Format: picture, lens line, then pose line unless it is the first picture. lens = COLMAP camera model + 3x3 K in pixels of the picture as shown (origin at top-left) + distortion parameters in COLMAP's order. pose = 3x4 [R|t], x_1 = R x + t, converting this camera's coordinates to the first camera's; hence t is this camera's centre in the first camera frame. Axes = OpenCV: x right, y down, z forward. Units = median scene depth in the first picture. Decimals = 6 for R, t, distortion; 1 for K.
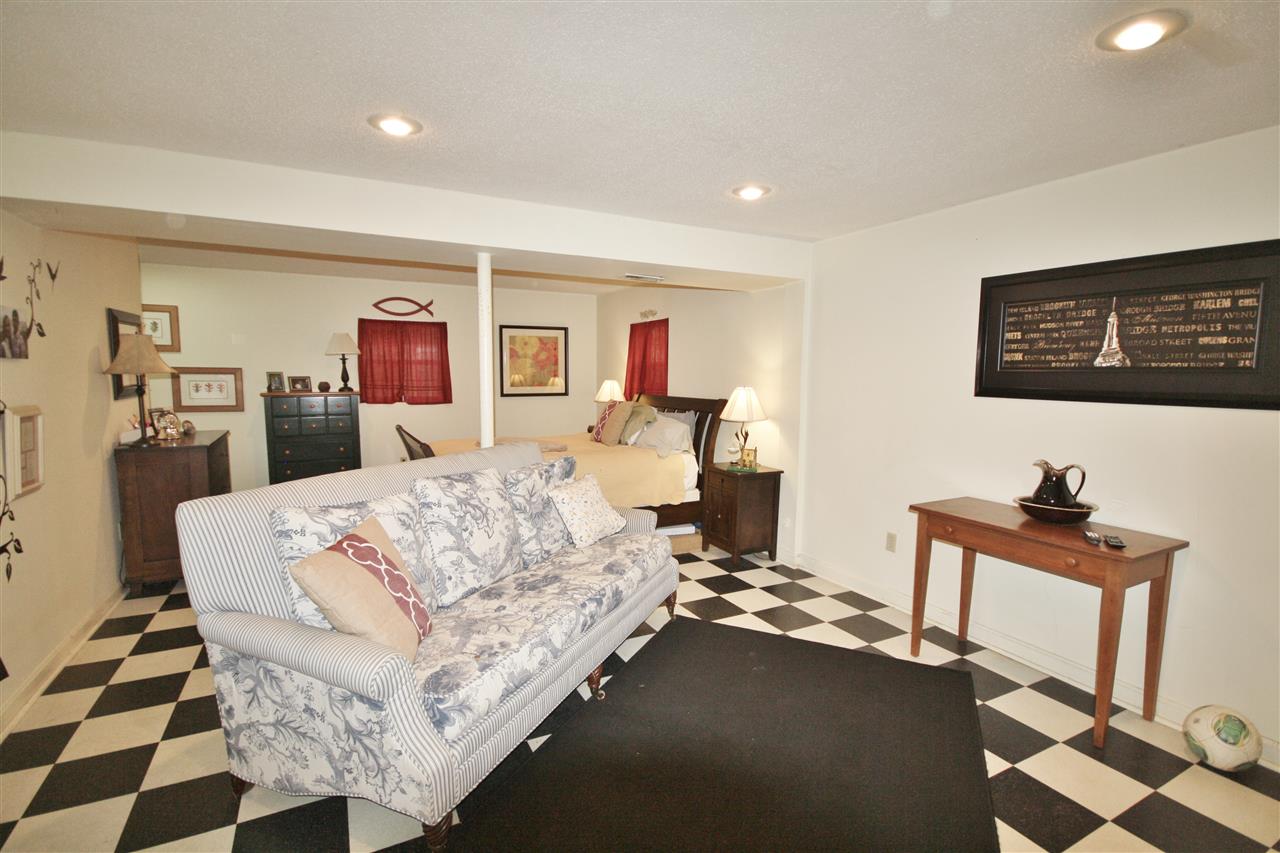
lens RADIAL K [[596.3, 0, 640.1], [0, 596.3, 433.5], [0, 0, 1]] dist [0.000274, -0.004518]
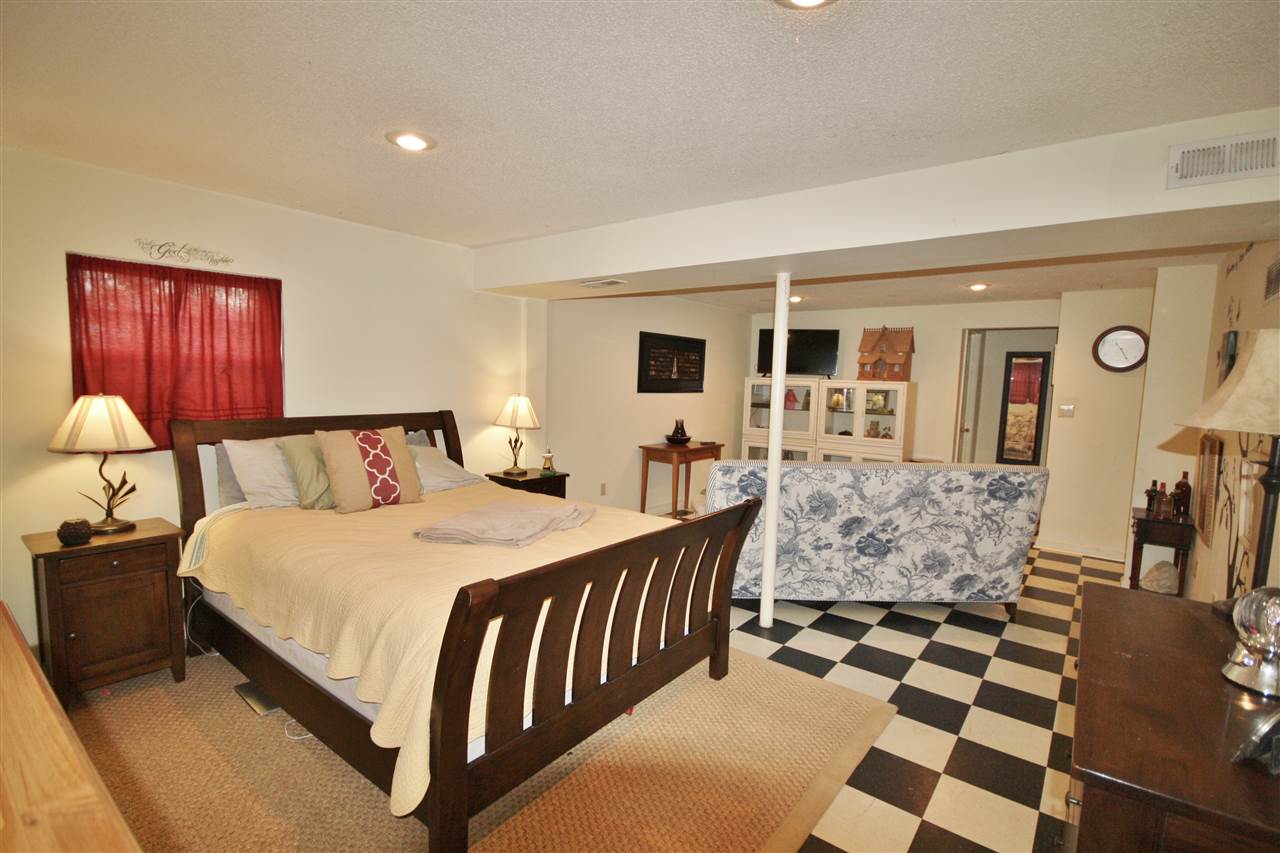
lens RADIAL K [[596.3, 0, 640.1], [0, 596.3, 433.5], [0, 0, 1]] dist [0.000274, -0.004518]
pose [[-0.420580, -0.109684, 0.900601, -1.308865], [0.060195, 0.987104, 0.148330, -0.241276], [-0.905256, 0.116597, -0.408554, 1.996058]]
